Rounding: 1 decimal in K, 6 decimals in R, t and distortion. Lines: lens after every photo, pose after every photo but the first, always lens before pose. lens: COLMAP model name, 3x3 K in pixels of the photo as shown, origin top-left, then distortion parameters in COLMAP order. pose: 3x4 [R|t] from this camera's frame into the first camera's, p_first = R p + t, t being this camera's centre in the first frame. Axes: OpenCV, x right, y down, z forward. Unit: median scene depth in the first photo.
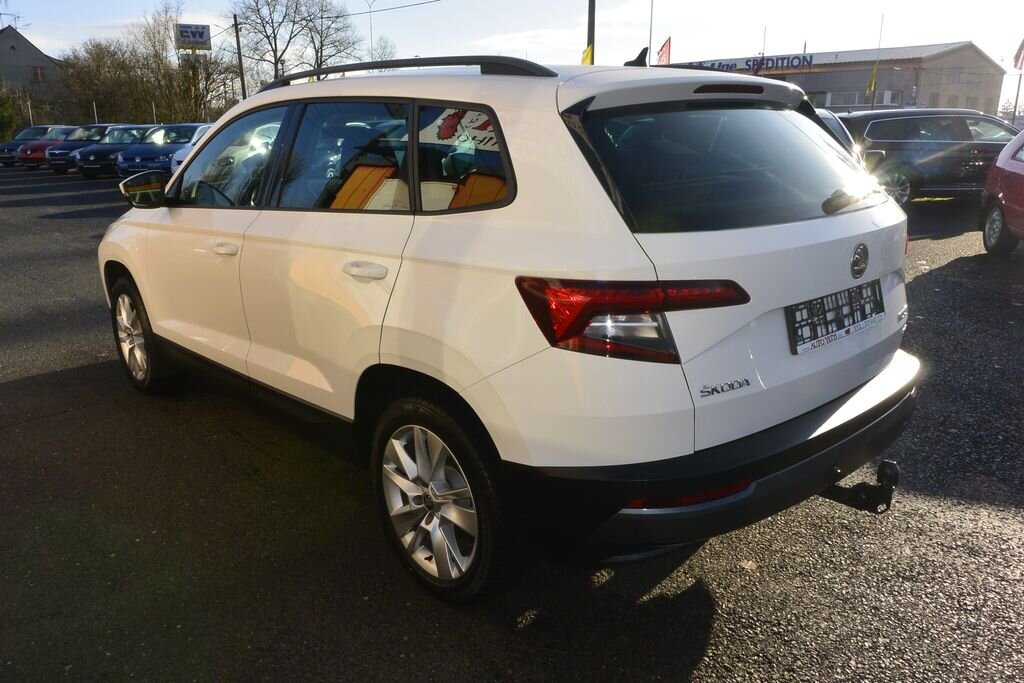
lens RADIAL K [[774.0, 0, 512.0], [0, 774.0, 341.5], [0, 0, 1]] dist [0.001688, 0.000637]
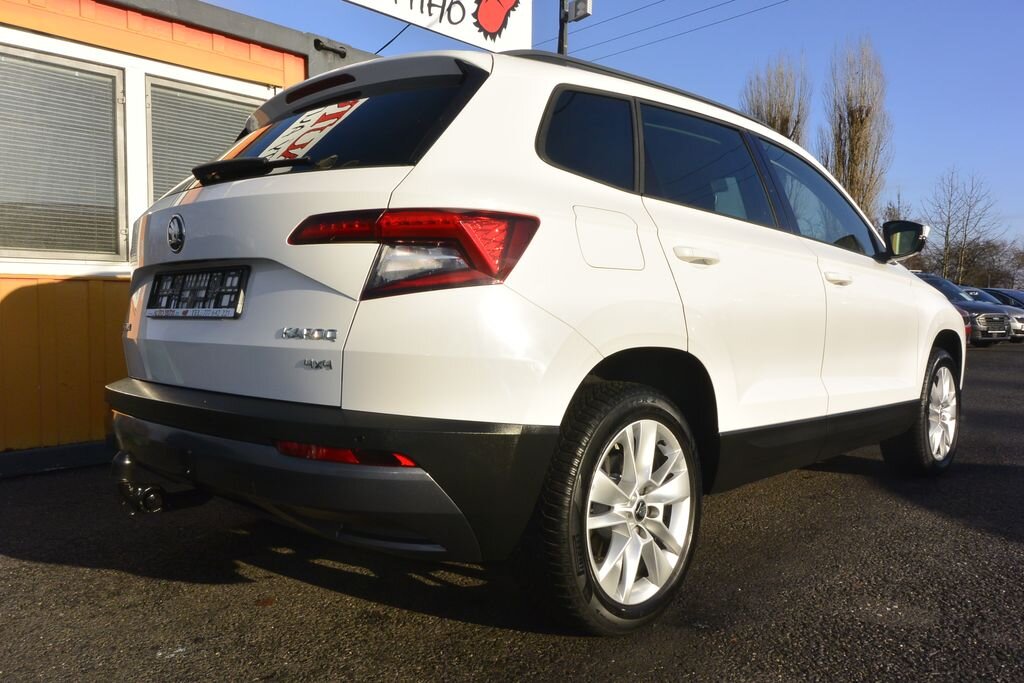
lens RADIAL K [[781.0, 0, 507.3], [0, 781.0, 341.3], [0, 0, 1]] dist [0.004631, -0.000626]
pose [[0.075065, 0.056700, -0.995565, 1.261697], [-0.274992, 0.960846, 0.033989, -0.107070], [0.958512, 0.271221, 0.087718, 1.170886]]
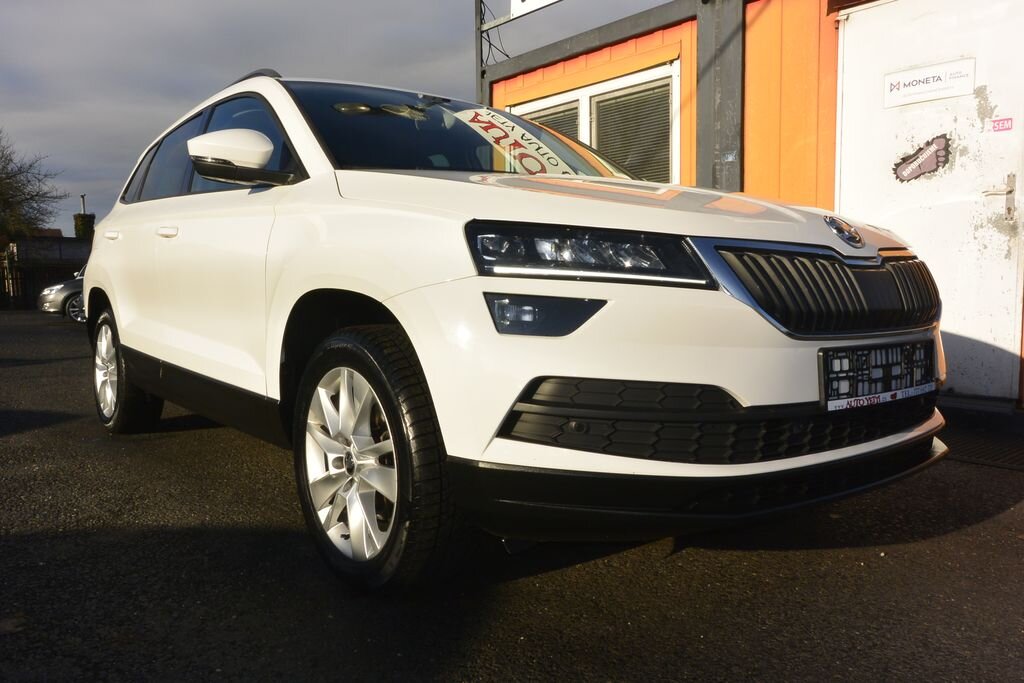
lens RADIAL K [[781.0, 0, 507.3], [0, 781.0, 341.3], [0, 0, 1]] dist [0.004631, -0.000626]
pose [[-0.998183, 0.015225, 0.058307, -0.518457], [0.034405, 0.938351, 0.343968, -0.544044], [-0.049475, 0.345349, -0.937169, 2.939598]]
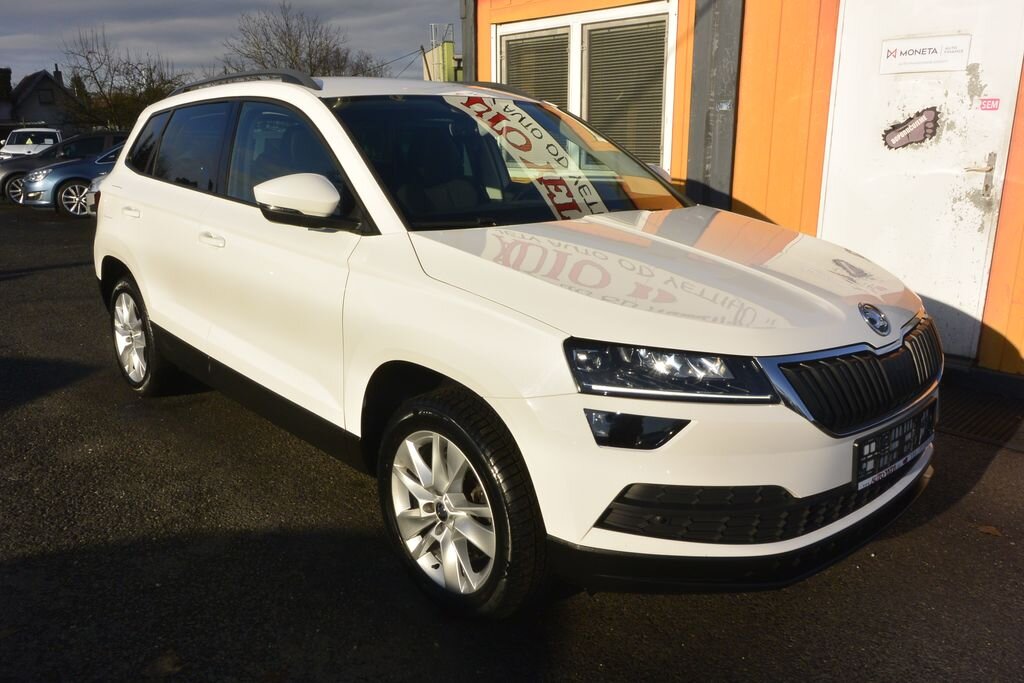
lens RADIAL K [[781.0, 0, 507.3], [0, 781.0, 341.3], [0, 0, 1]] dist [0.004631, -0.000626]
pose [[-0.999851, 0.015643, -0.007341, -0.382391], [0.009712, 0.860111, 0.510014, -0.803422], [0.014292, 0.509866, -0.860135, 2.935229]]
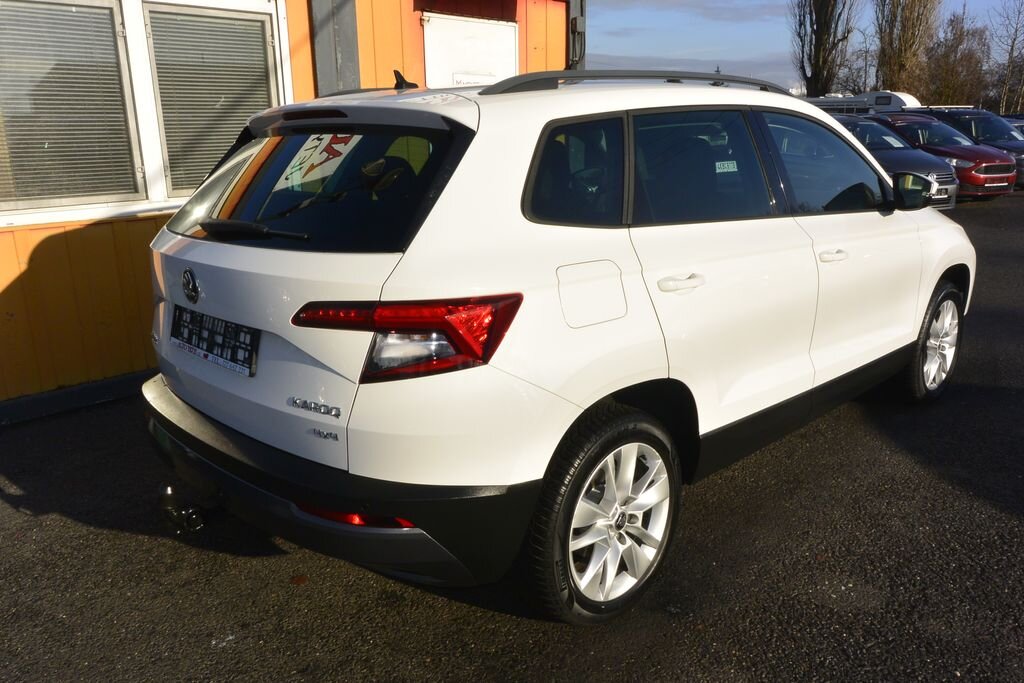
lens RADIAL K [[784.7, 0, 507.3], [0, 784.7, 341.2], [0, 0, 1]] dist [0.001011, 0.006046]
pose [[0.037926, 0.271552, -0.961676, 1.297227], [-0.256407, 0.932793, 0.253285, -0.356353], [0.965825, 0.236975, 0.105005, 1.146237]]
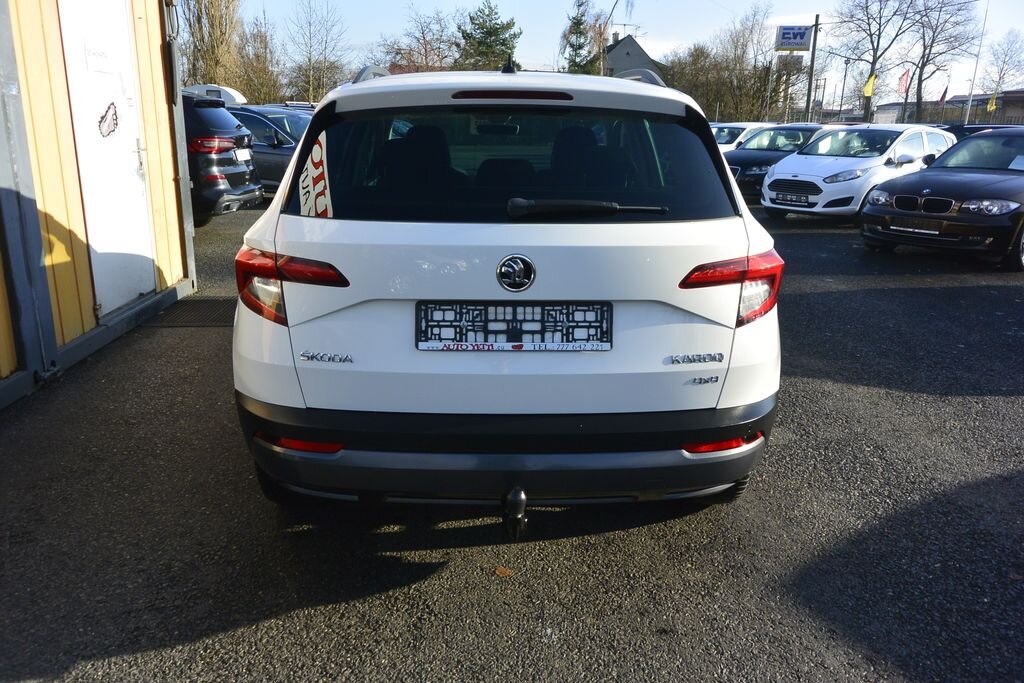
lens RADIAL K [[781.0, 0, 507.3], [0, 781.0, 341.3], [0, 0, 1]] dist [0.004631, -0.000626]
pose [[0.760957, 0.200443, -0.617064, 0.922519], [-0.202982, 0.976887, 0.067010, -0.074197], [0.616233, 0.074261, 0.784055, 0.206476]]
